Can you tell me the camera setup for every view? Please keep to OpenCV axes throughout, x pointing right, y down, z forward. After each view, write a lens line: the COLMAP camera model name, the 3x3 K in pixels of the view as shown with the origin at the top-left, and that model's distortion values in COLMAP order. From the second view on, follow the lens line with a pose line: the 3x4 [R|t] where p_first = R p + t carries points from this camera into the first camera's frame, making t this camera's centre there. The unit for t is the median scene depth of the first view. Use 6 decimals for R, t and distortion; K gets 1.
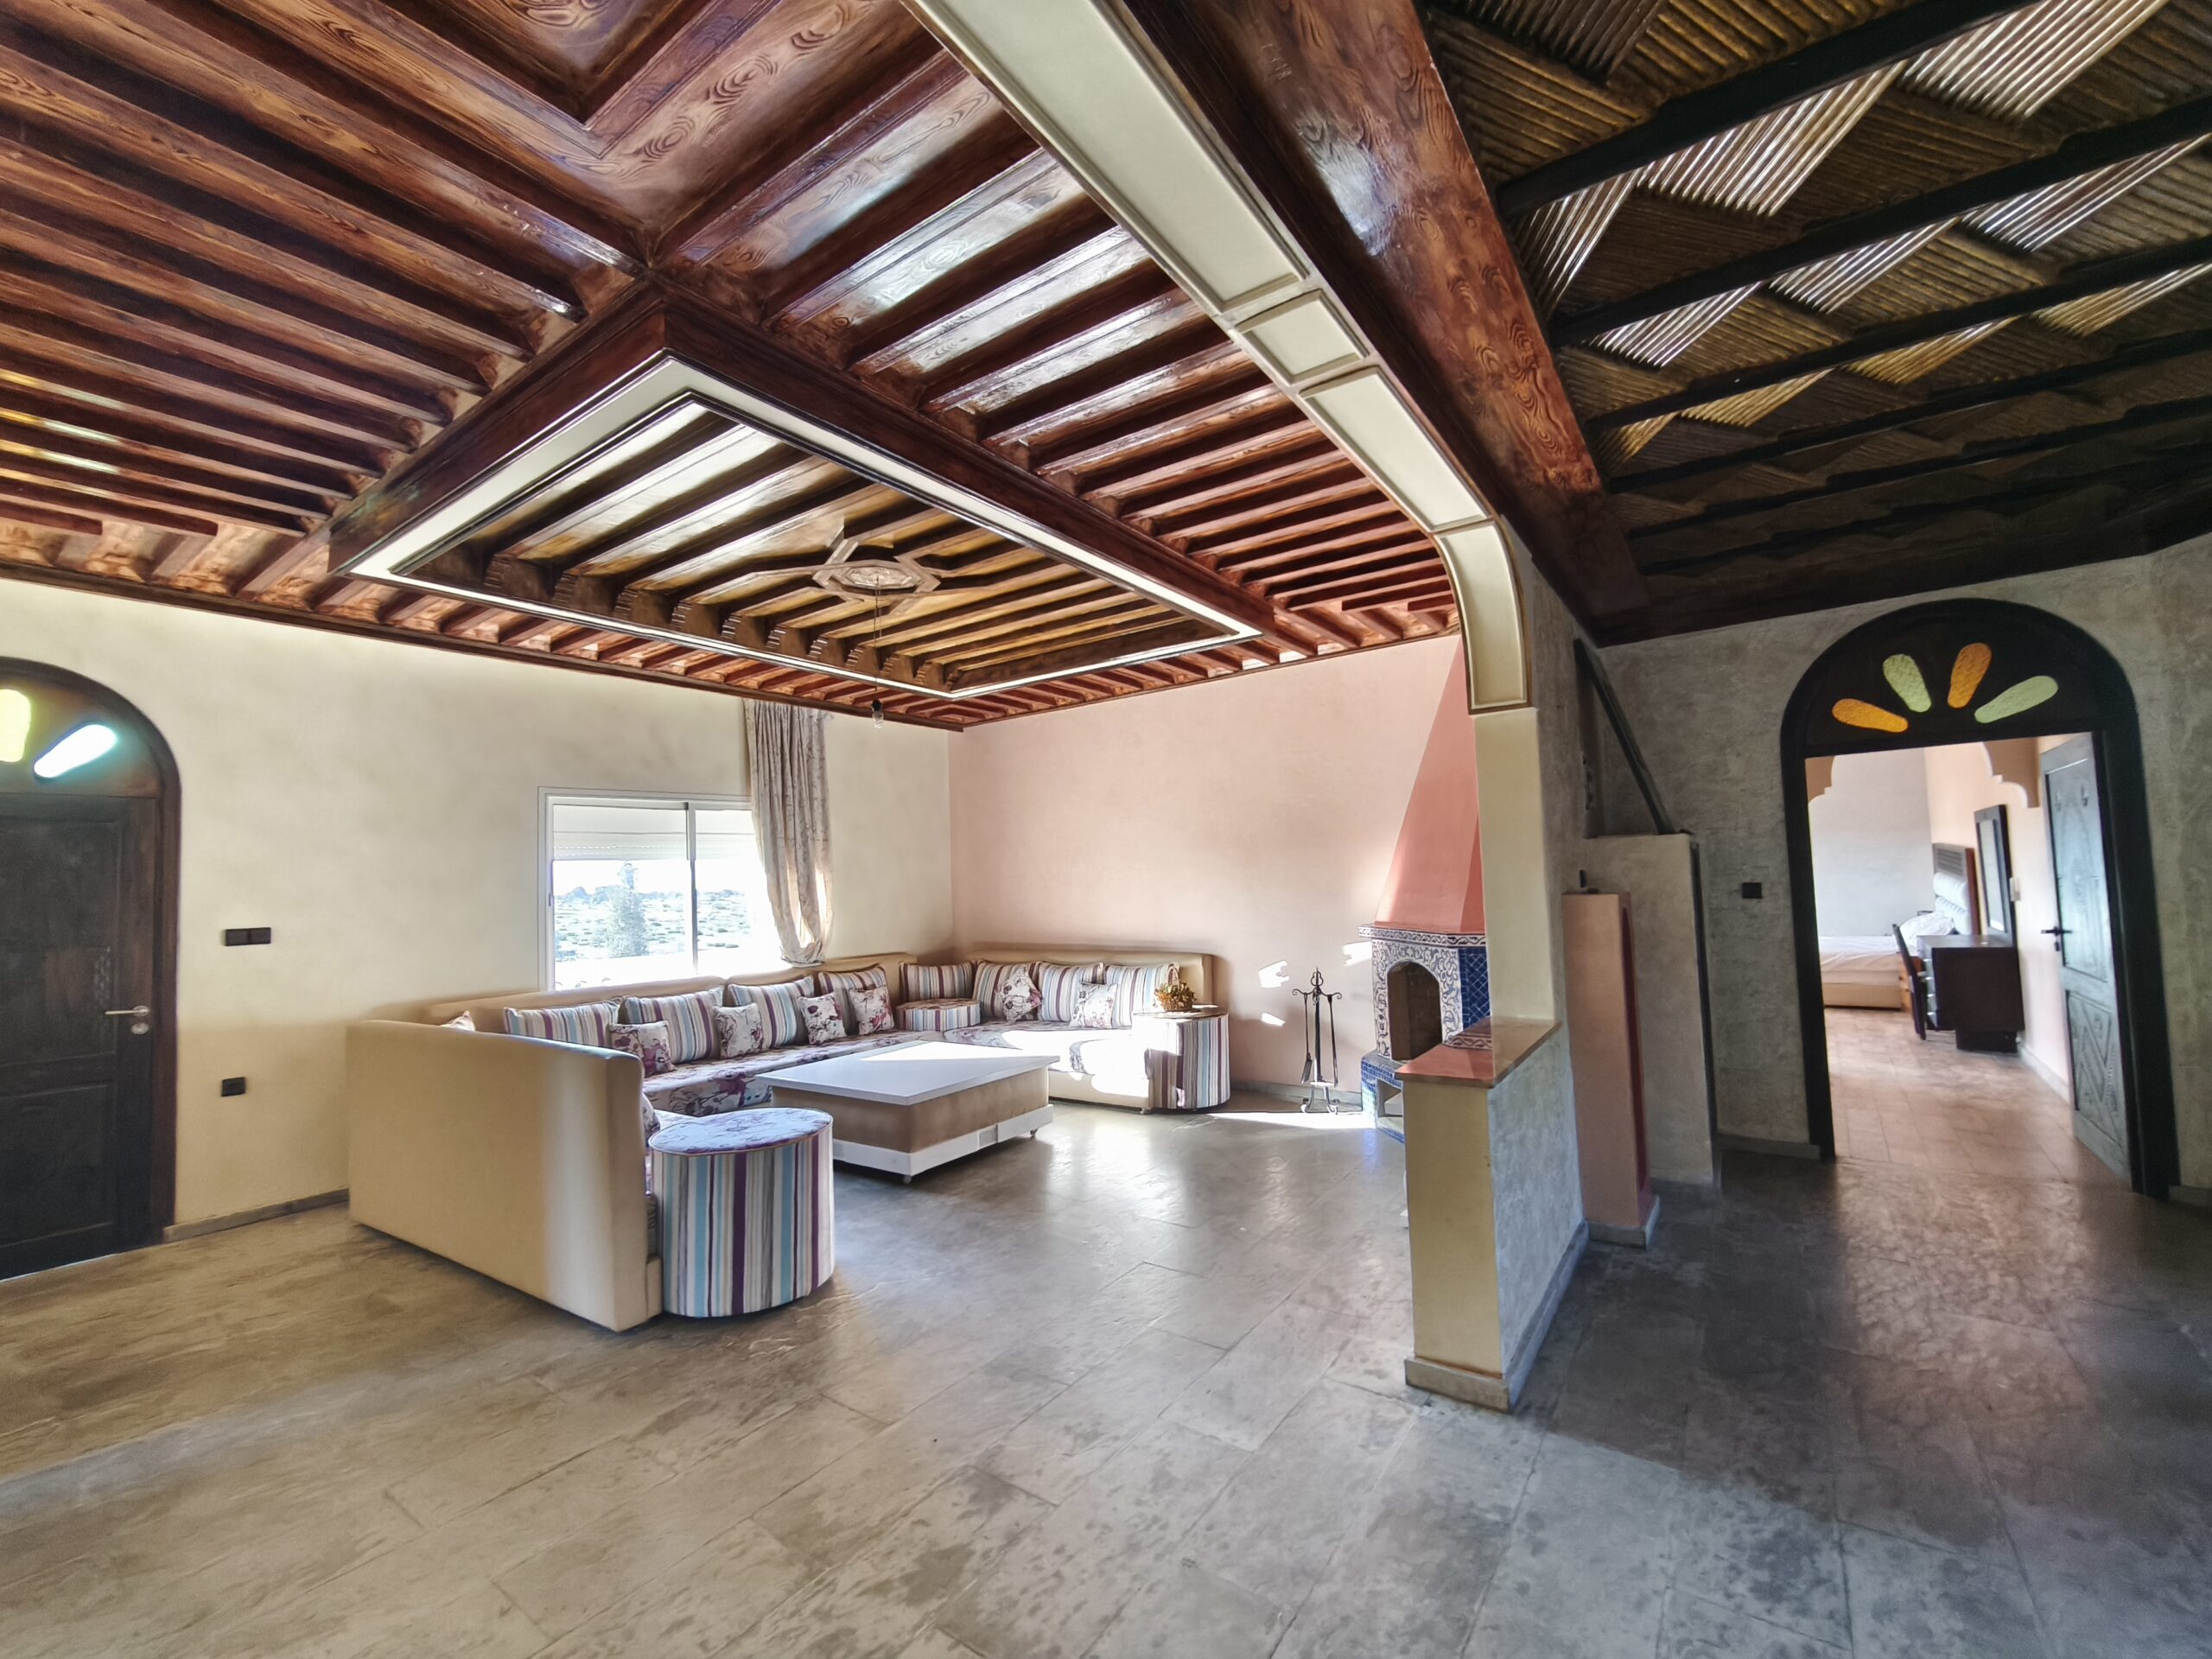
lens RADIAL K [[919.1, 0, 1106.0], [0, 919.1, 829.5], [0, 0, 1]] dist [-0.001896, 0.000517]
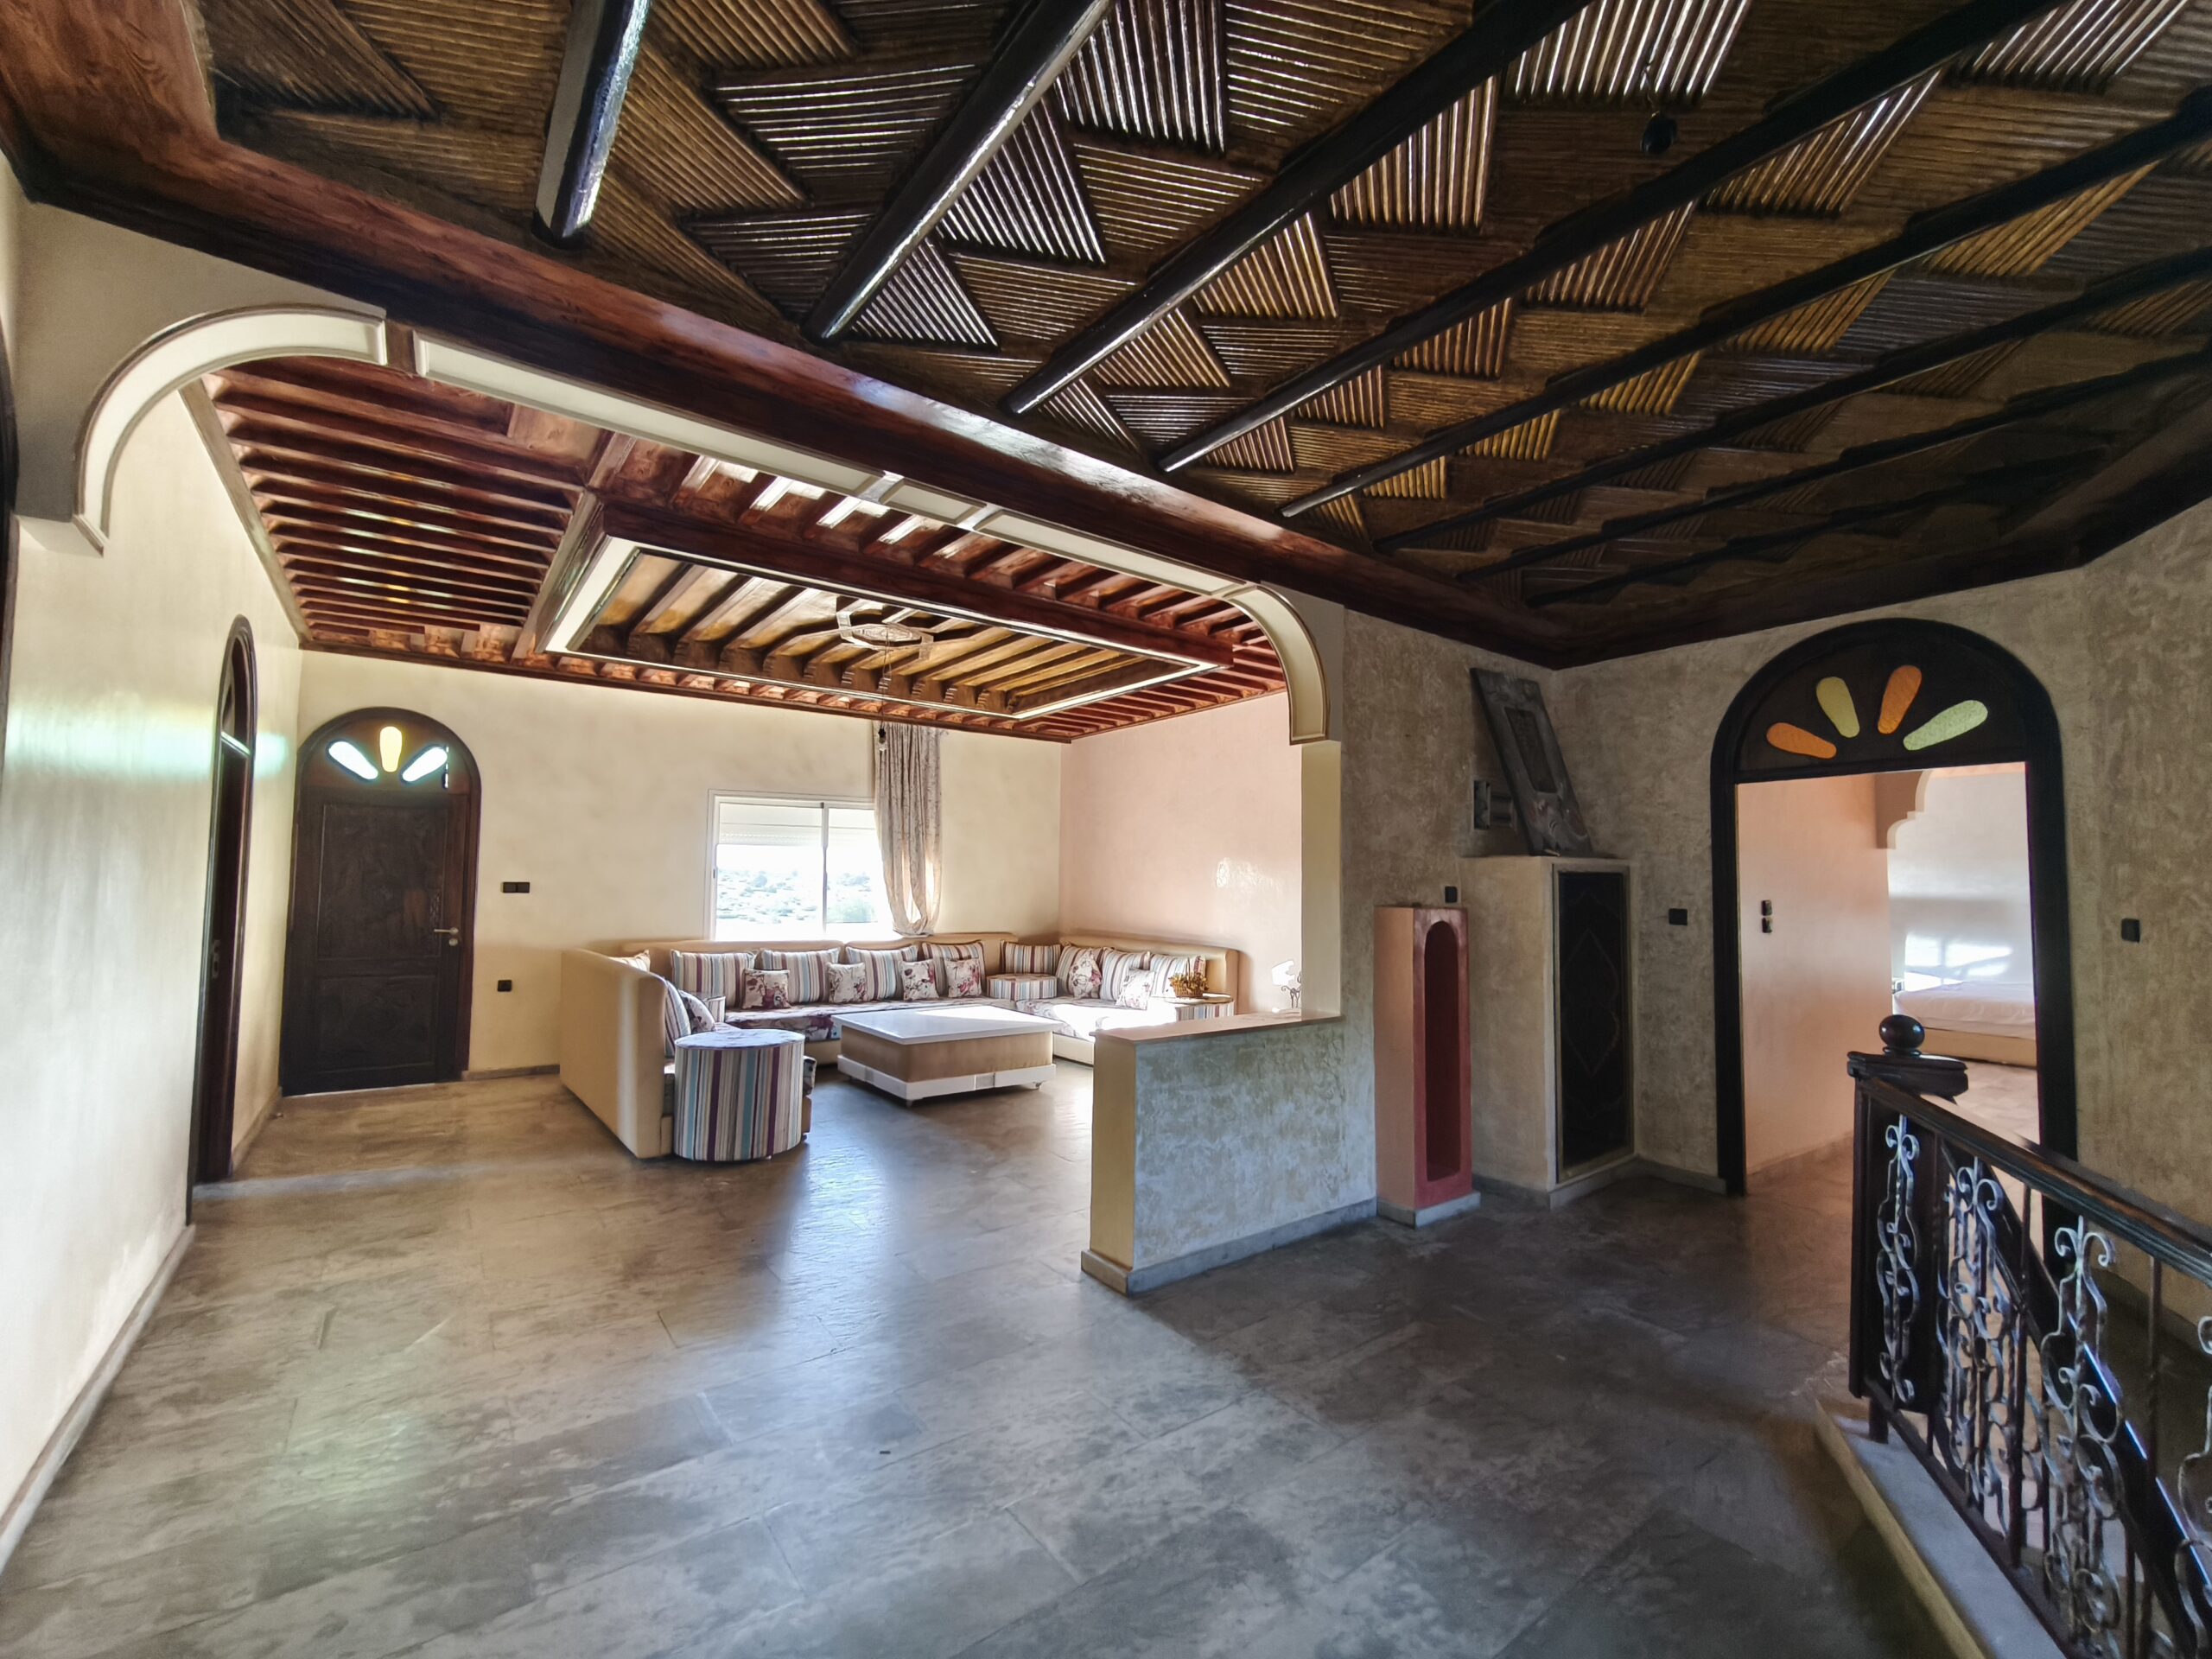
lens RADIAL K [[919.1, 0, 1106.0], [0, 919.1, 829.5], [0, 0, 1]] dist [-0.001896, 0.000517]
pose [[0.951501, 0.029802, -0.306197, 0.421783], [-0.029035, 0.999553, 0.007062, -0.016398], [0.306271, 0.002171, 0.951942, -0.130954]]
